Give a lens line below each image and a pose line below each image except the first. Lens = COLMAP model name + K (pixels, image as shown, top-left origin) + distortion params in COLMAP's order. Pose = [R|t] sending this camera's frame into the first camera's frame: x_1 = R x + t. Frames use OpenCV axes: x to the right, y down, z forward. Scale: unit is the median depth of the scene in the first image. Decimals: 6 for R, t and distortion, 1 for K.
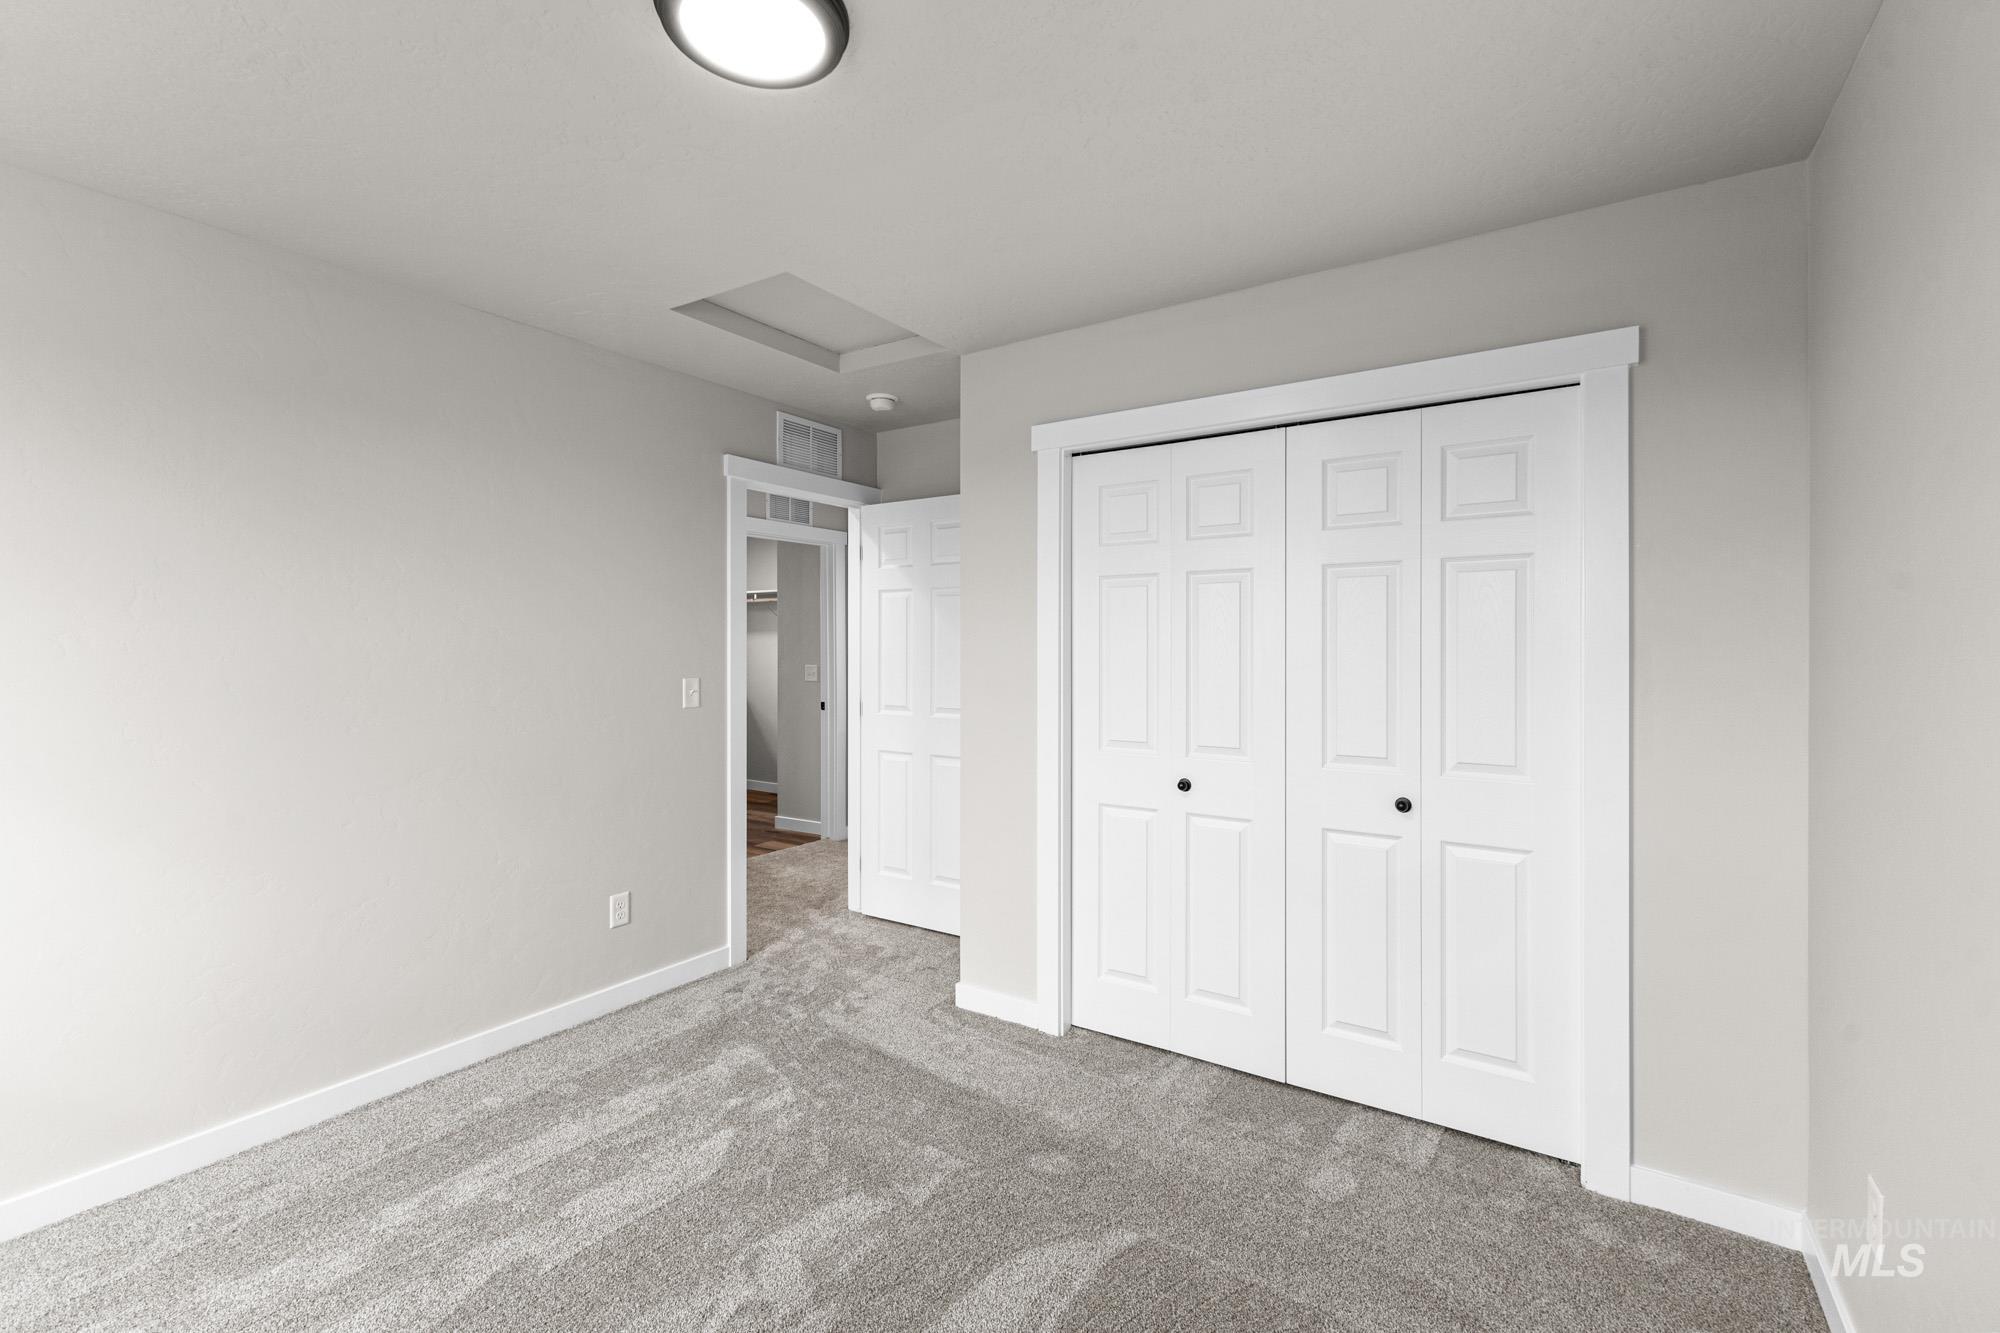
lens RADIAL K [[947.3, 0, 996.1], [0, 947.3, 672.2], [0, 0, 1]] dist [0.013272, -0.000414]
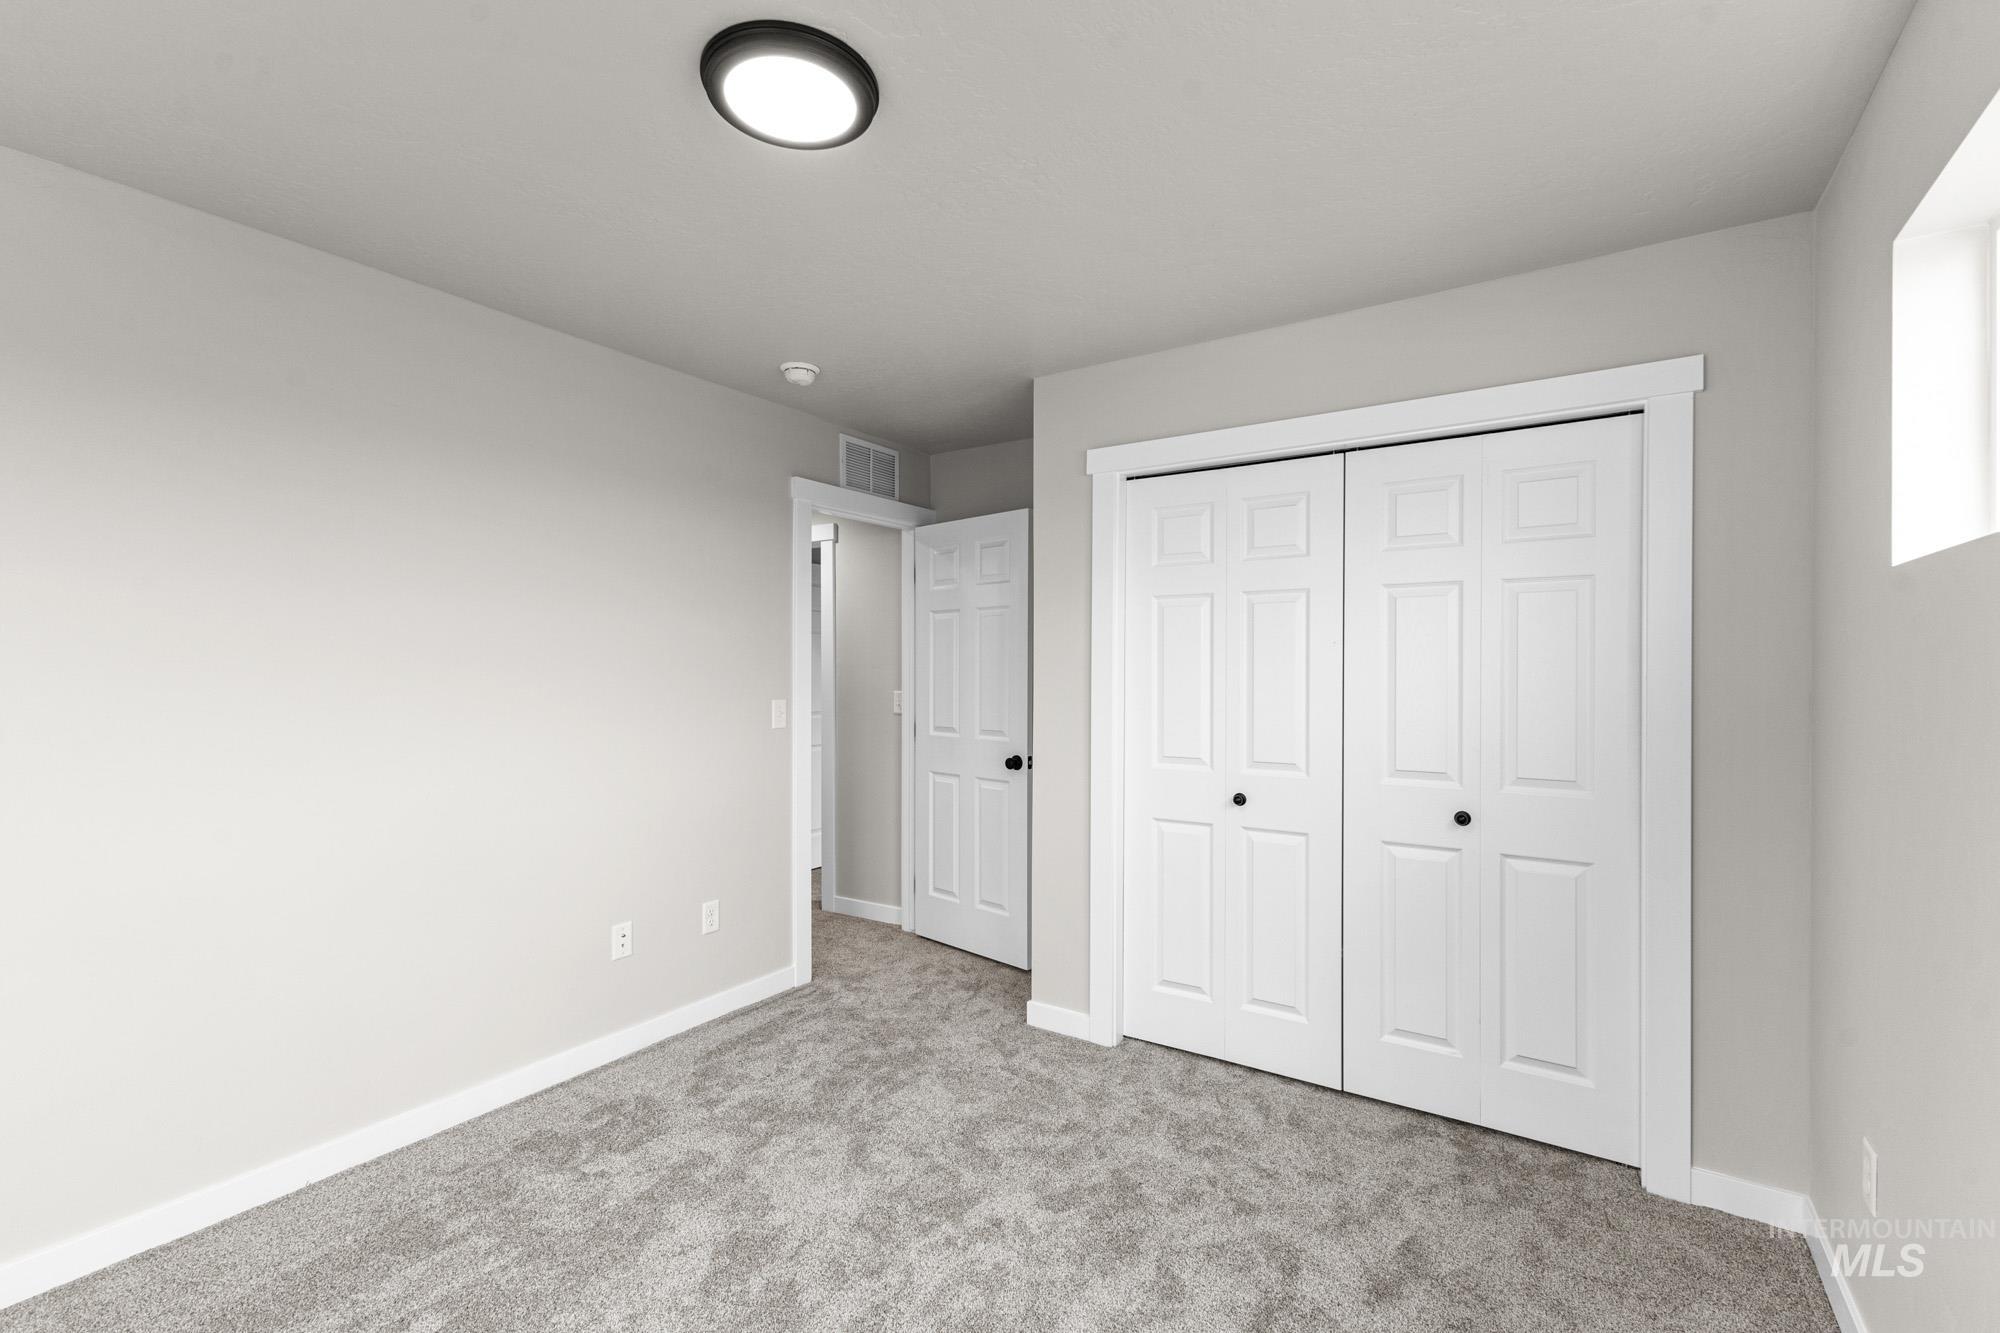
lens RADIAL K [[866.9, 0, 997.2], [0, 866.9, 676.9], [0, 0, 1]] dist [0.007957, -0.000031]
pose [[0.998973, -0.002810, 0.045220, -0.113698], [0.003409, 0.999907, -0.013183, -0.002708], [-0.045179, 0.013323, 0.998890, 0.079187]]
